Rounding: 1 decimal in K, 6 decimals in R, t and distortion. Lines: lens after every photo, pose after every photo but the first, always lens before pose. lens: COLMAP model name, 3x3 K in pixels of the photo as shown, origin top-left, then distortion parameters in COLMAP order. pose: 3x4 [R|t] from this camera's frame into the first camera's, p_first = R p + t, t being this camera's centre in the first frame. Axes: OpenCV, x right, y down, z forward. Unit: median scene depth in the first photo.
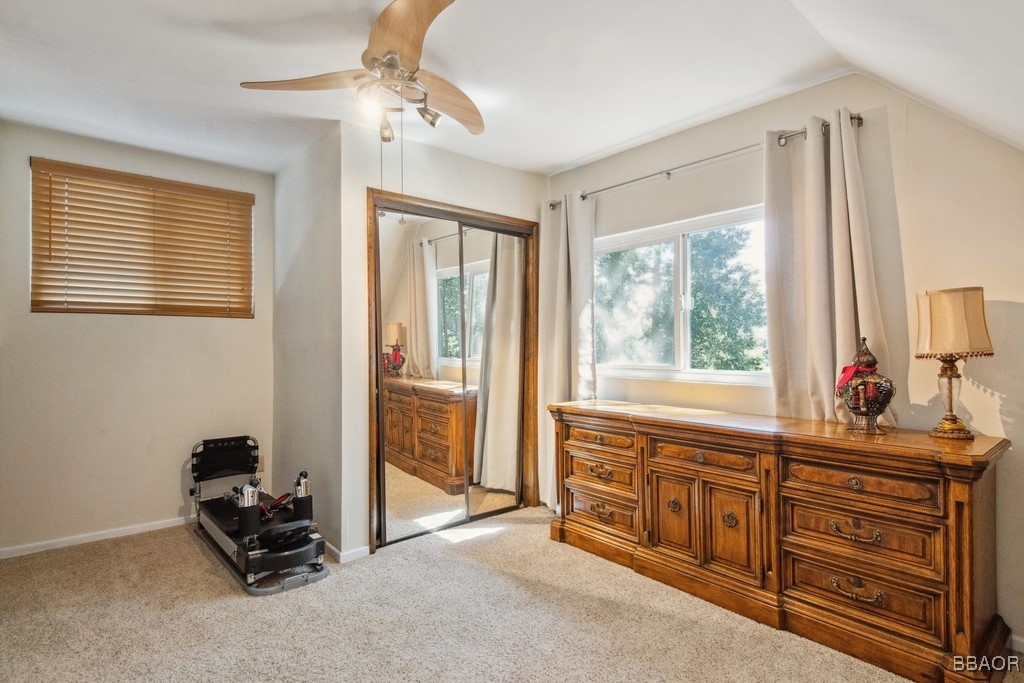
lens RADIAL K [[516.0, 0, 514.5], [0, 516.0, 347.7], [0, 0, 1]] dist [-0.002465, -0.001723]
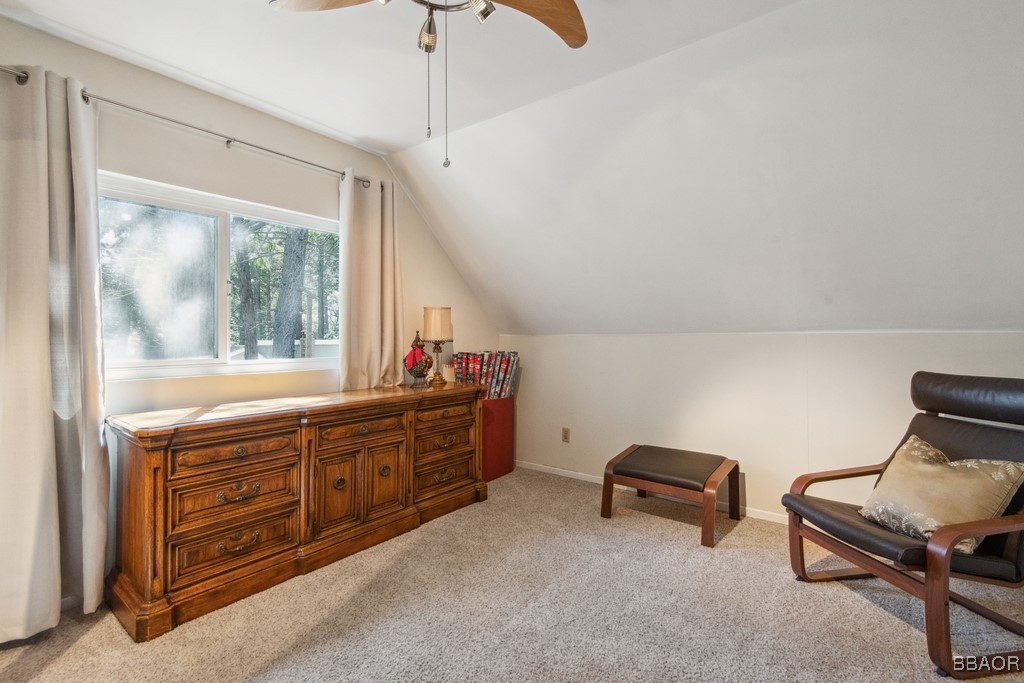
lens RADIAL K [[458.6, 0, 515.0], [0, 458.6, 332.4], [0, 0, 1]] dist [-0.001603, -0.000635]
pose [[-0.196173, 0.009403, 0.980524, -0.741201], [0.002574, 0.999956, -0.009075, 0.000236], [-0.980566, 0.000744, -0.196189, 0.870879]]
